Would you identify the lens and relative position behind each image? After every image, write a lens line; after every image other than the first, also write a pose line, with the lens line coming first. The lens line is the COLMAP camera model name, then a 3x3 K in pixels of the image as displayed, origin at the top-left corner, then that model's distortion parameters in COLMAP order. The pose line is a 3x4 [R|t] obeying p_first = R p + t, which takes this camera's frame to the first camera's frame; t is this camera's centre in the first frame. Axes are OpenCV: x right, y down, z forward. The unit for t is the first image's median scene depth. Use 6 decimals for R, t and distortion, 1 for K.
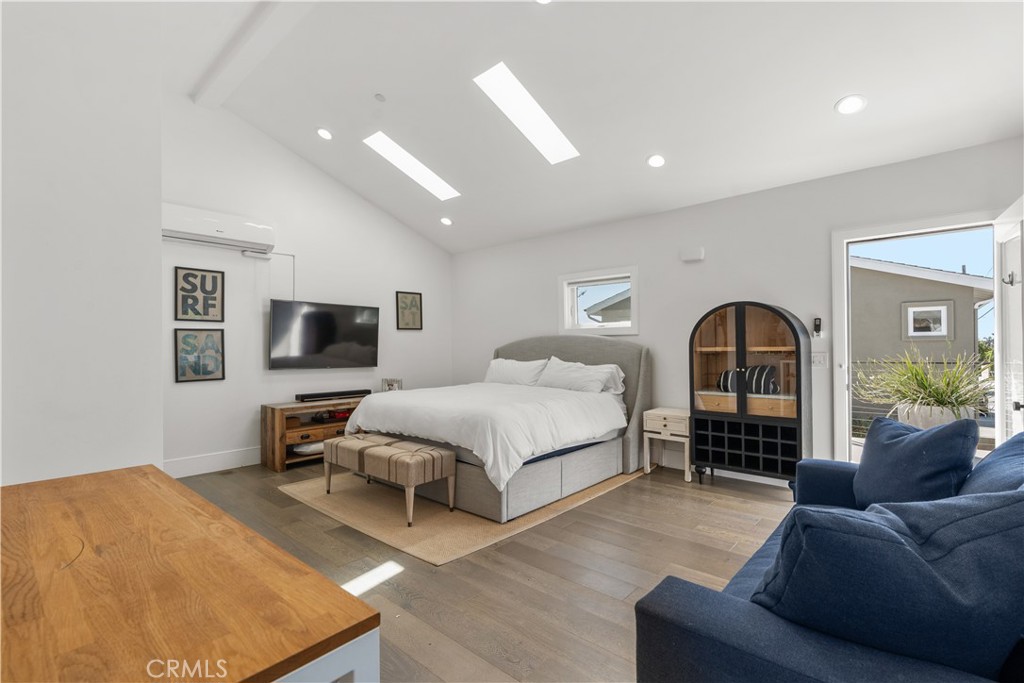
lens RADIAL K [[478.9, 0, 509.8], [0, 478.9, 343.5], [0, 0, 1]] dist [-0.011776, 0.001367]
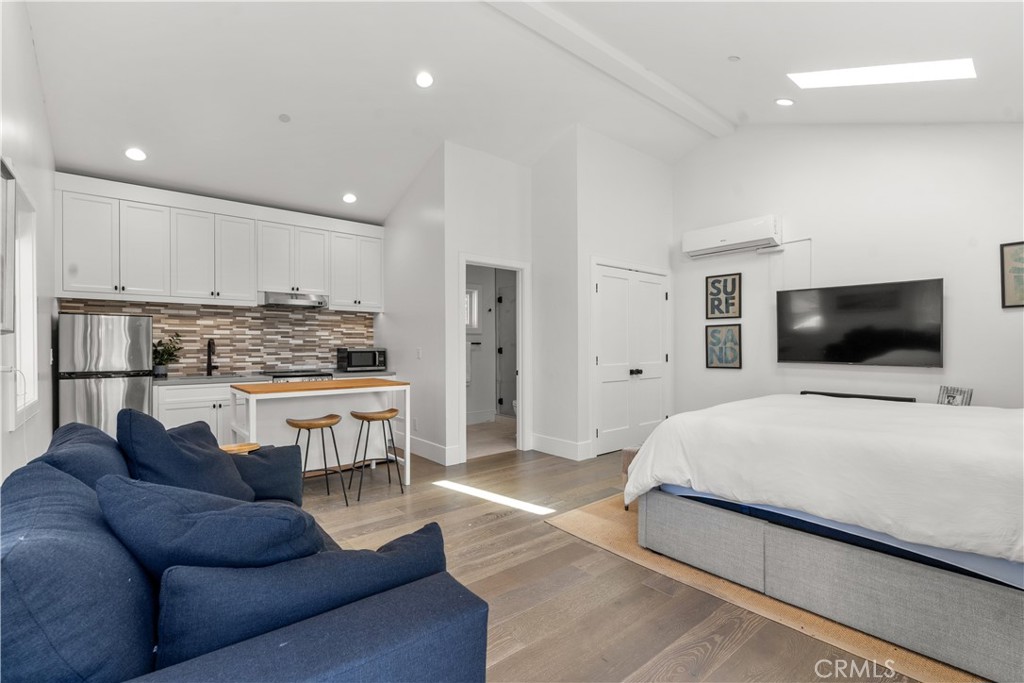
lens RADIAL K [[478.9, 0, 510.7], [0, 478.9, 343.6], [0, 0, 1]] dist [-0.011776, 0.001367]
pose [[-0.169433, -0.002283, -0.985539, 0.626403], [0.008823, 0.999954, -0.003833, 0.016622], [0.985502, -0.009345, -0.169405, 0.678833]]
